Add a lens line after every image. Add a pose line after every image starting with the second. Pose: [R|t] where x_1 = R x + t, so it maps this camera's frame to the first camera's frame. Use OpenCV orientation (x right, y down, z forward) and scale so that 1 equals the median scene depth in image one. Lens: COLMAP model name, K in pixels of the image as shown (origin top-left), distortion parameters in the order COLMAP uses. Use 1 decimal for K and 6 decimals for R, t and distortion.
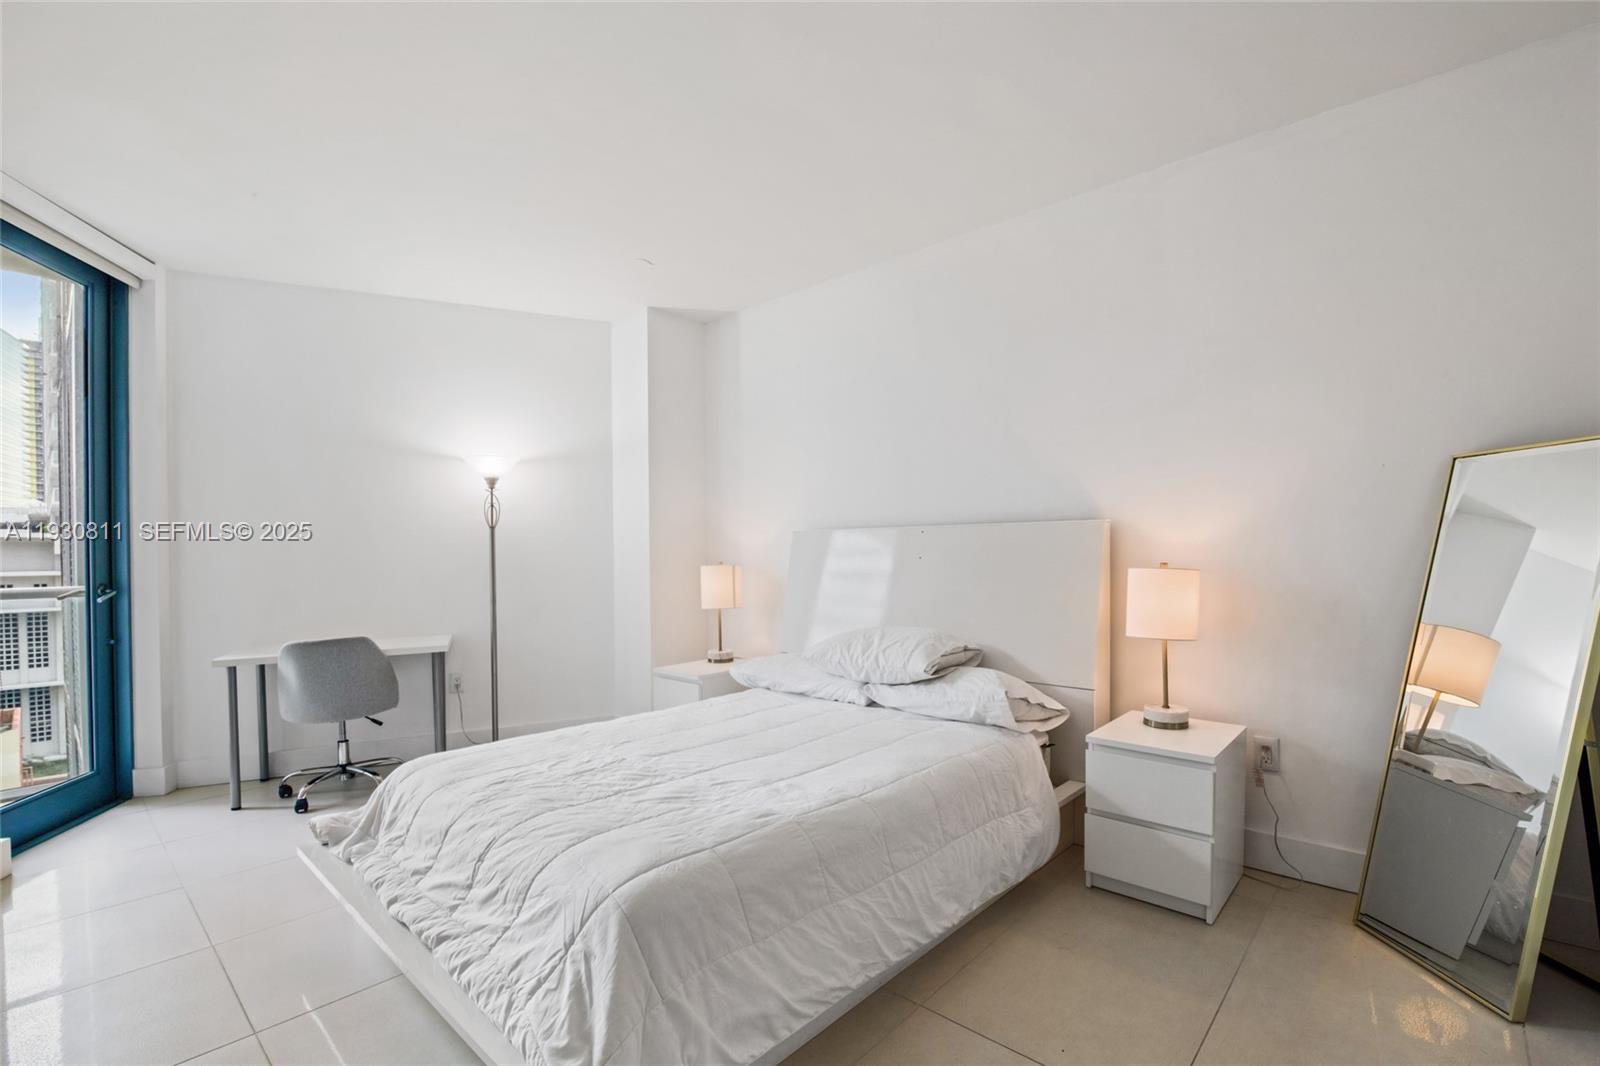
lens RADIAL K [[715.6, 0, 790.0], [0, 715.6, 562.9], [0, 0, 1]] dist [-0.009285, 0.000119]
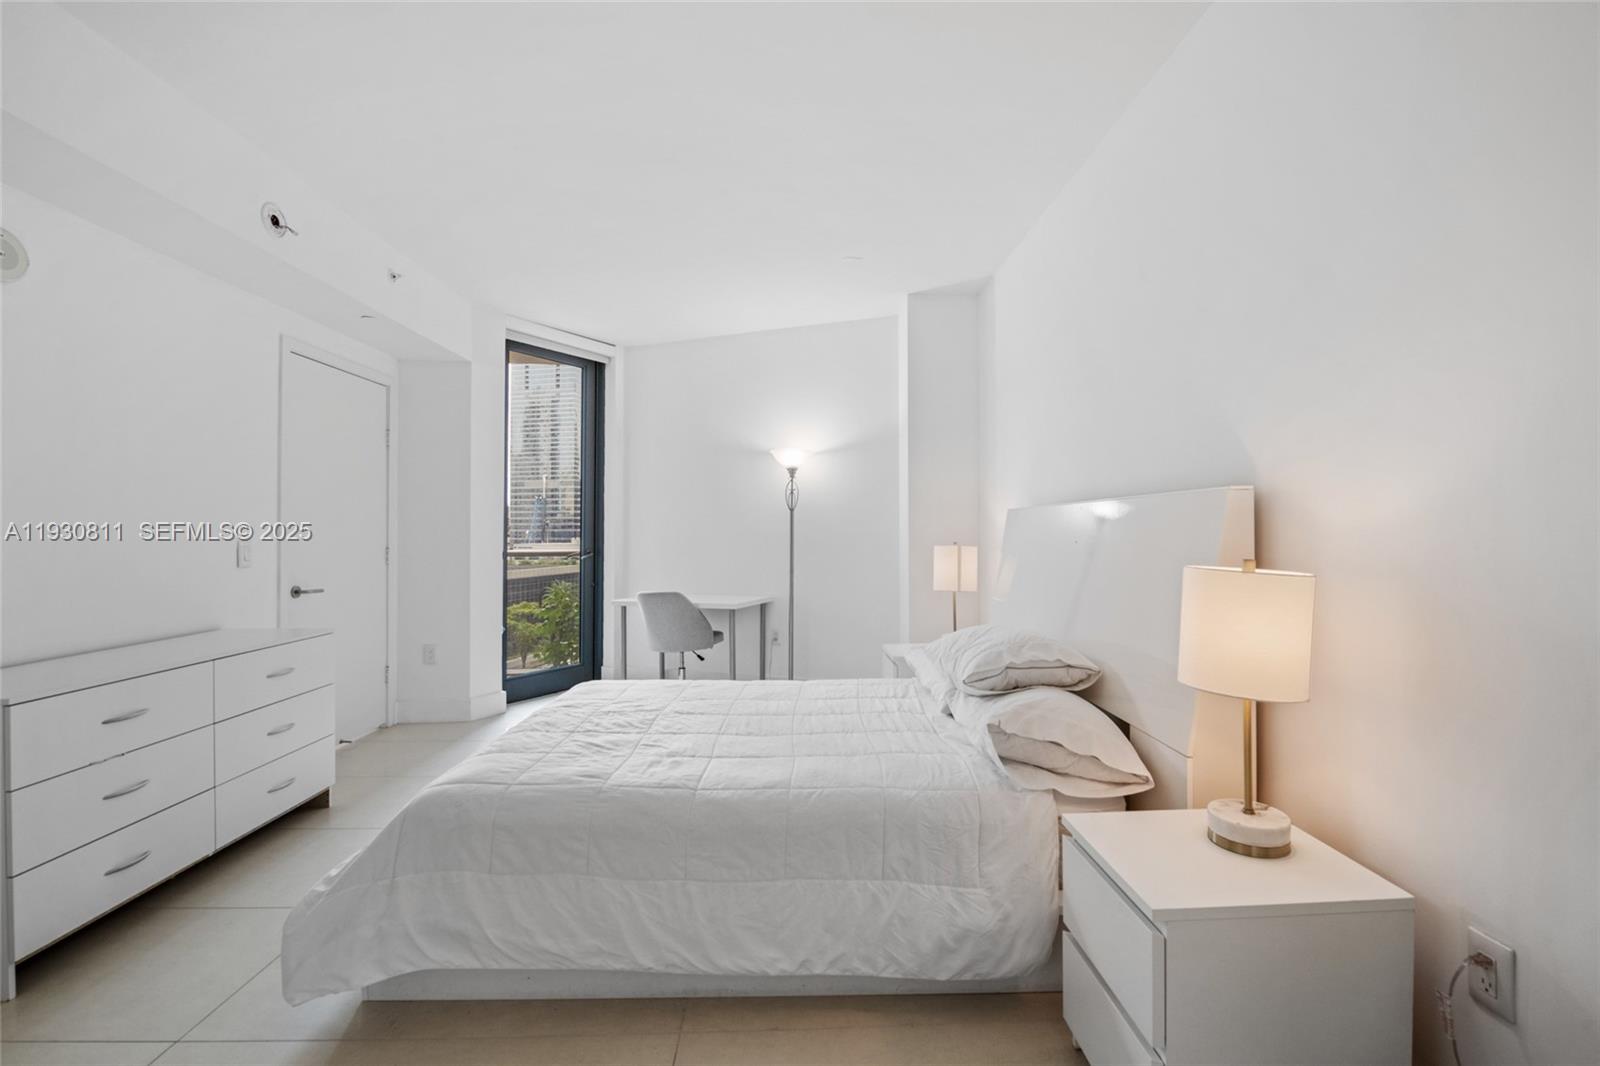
lens RADIAL K [[671.0, 0, 798.6], [0, 671.0, 529.8], [0, 0, 1]] dist [-0.013206, -0.002379]
pose [[0.698317, 0.006215, -0.715762, 0.492990], [-0.016396, 0.999839, -0.007315, -0.009704], [0.715601, 0.016843, 0.698306, 0.277596]]
